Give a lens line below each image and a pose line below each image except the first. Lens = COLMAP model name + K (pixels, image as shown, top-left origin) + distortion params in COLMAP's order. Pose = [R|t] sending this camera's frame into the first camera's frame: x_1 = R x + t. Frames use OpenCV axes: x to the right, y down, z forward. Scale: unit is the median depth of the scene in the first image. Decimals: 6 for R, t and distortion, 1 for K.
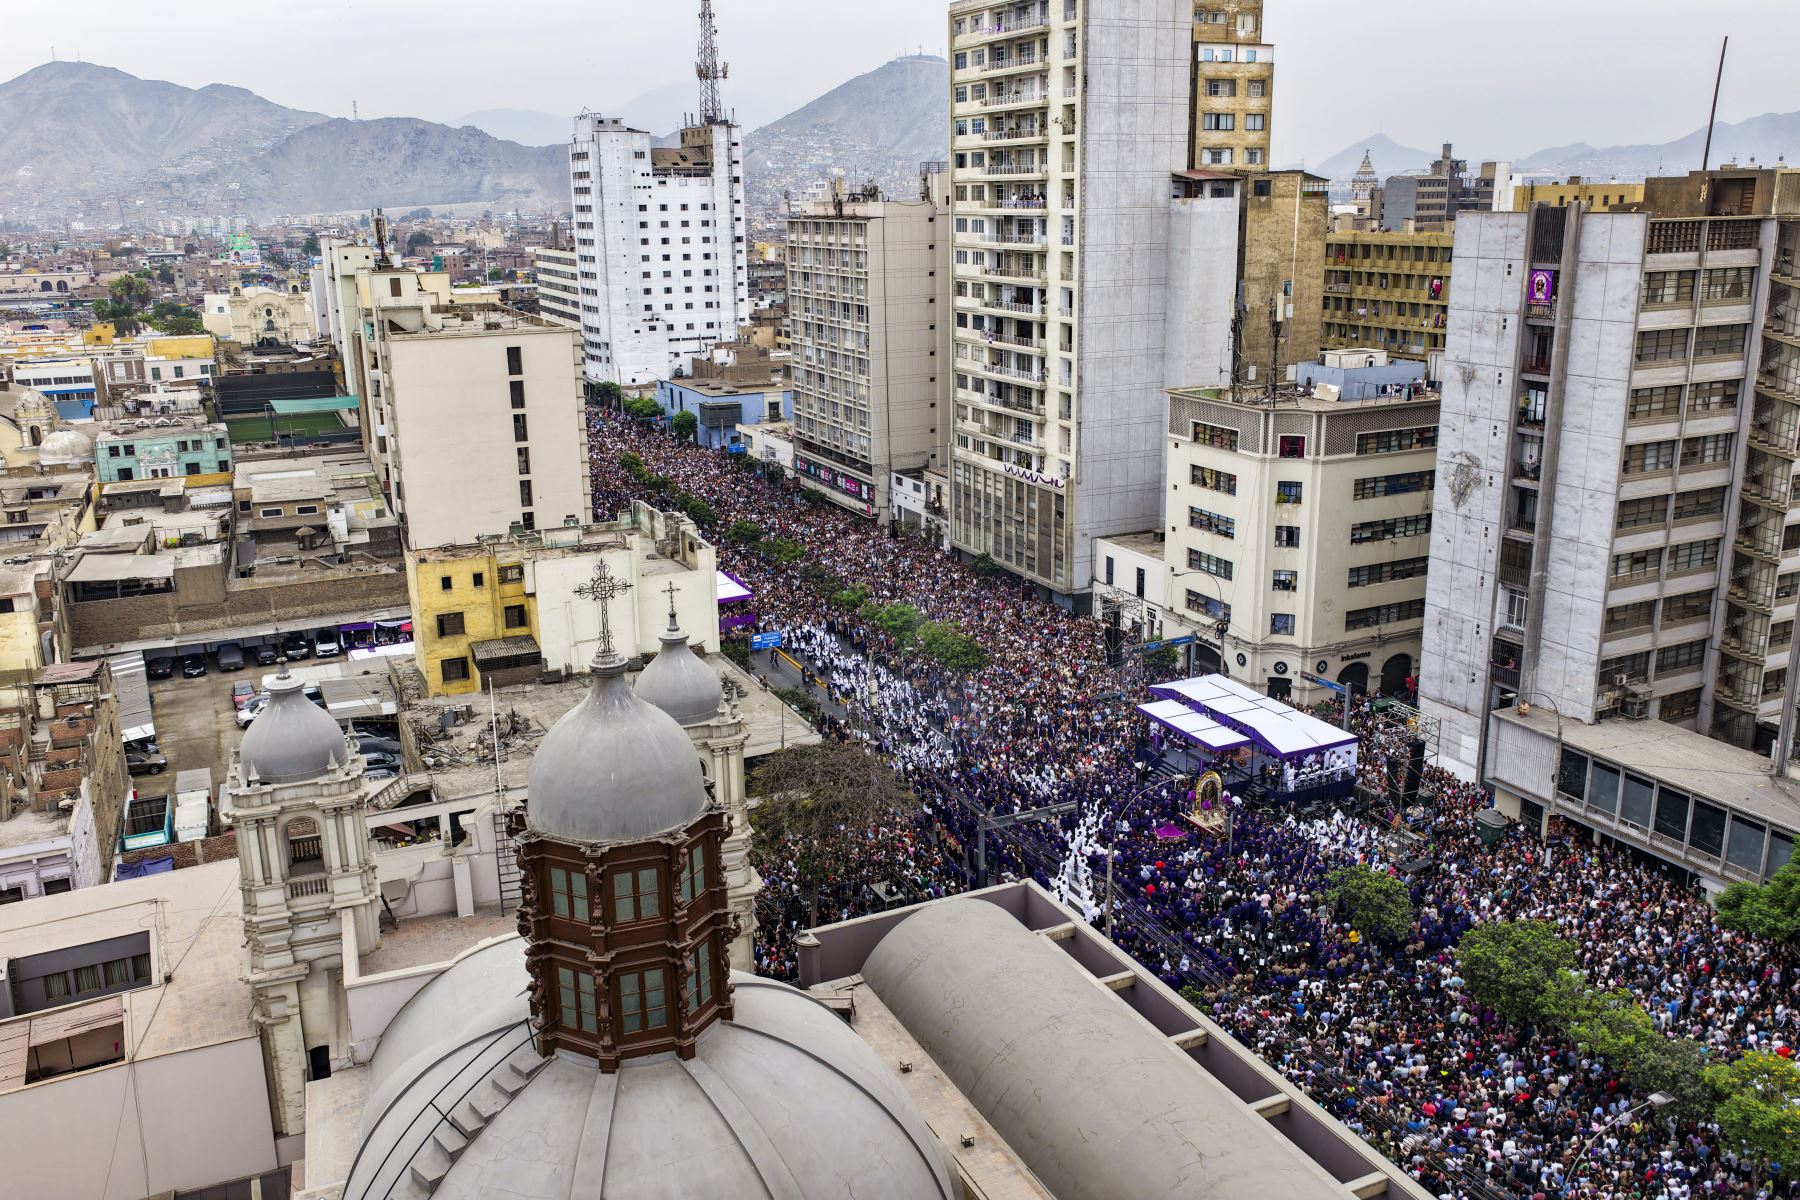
lens RADIAL K [[1481.4, 0, 900.0], [0, 1481.4, 600.0], [0, 0, 1]] dist [0.012517, 0.002349]
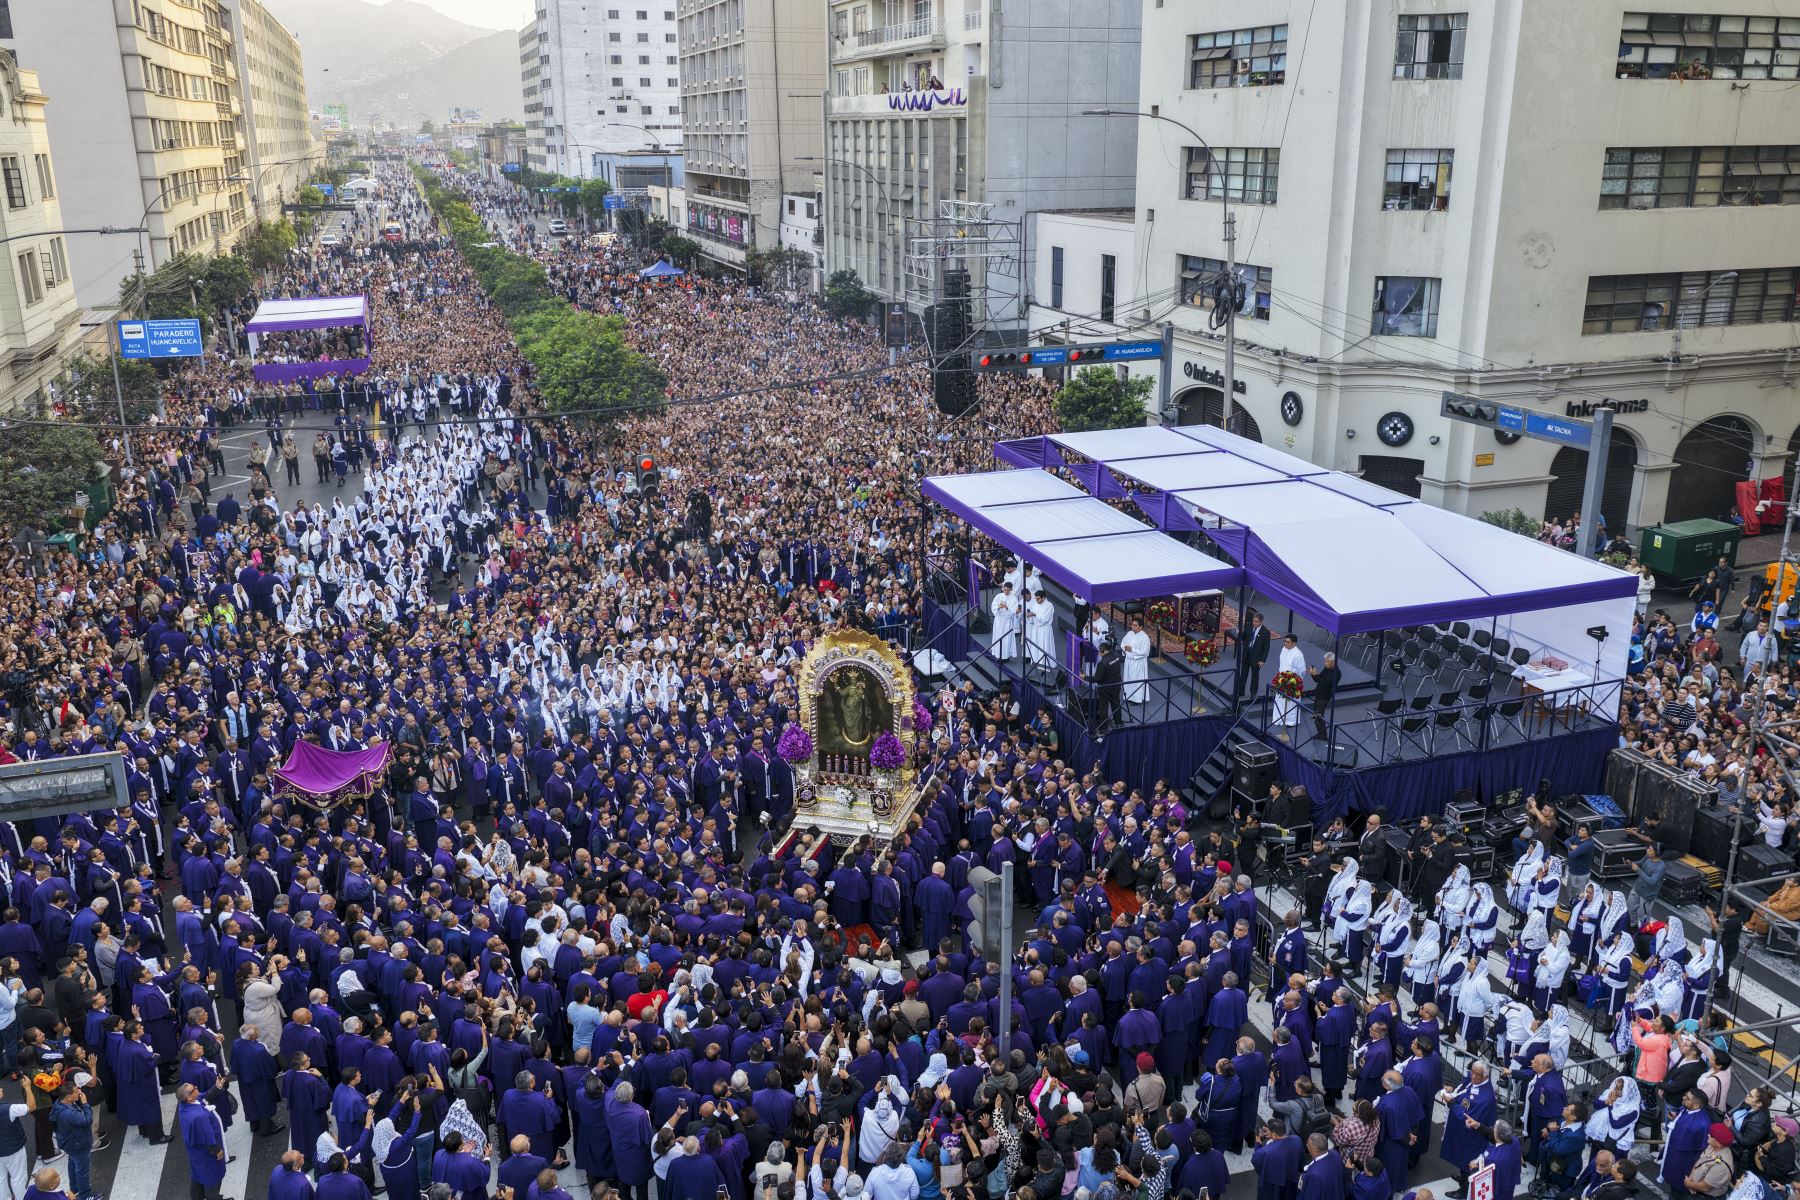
lens RADIAL K [[1481.4, 0, 900.0], [0, 1481.4, 600.0], [0, 0, 1]] dist [0.012517, 0.002349]
pose [[0.993131, 0.040907, -0.109627, 0.174886], [-0.036231, 0.998361, 0.044313, 0.076299], [0.111260, -0.040036, 0.992985, 0.611009]]
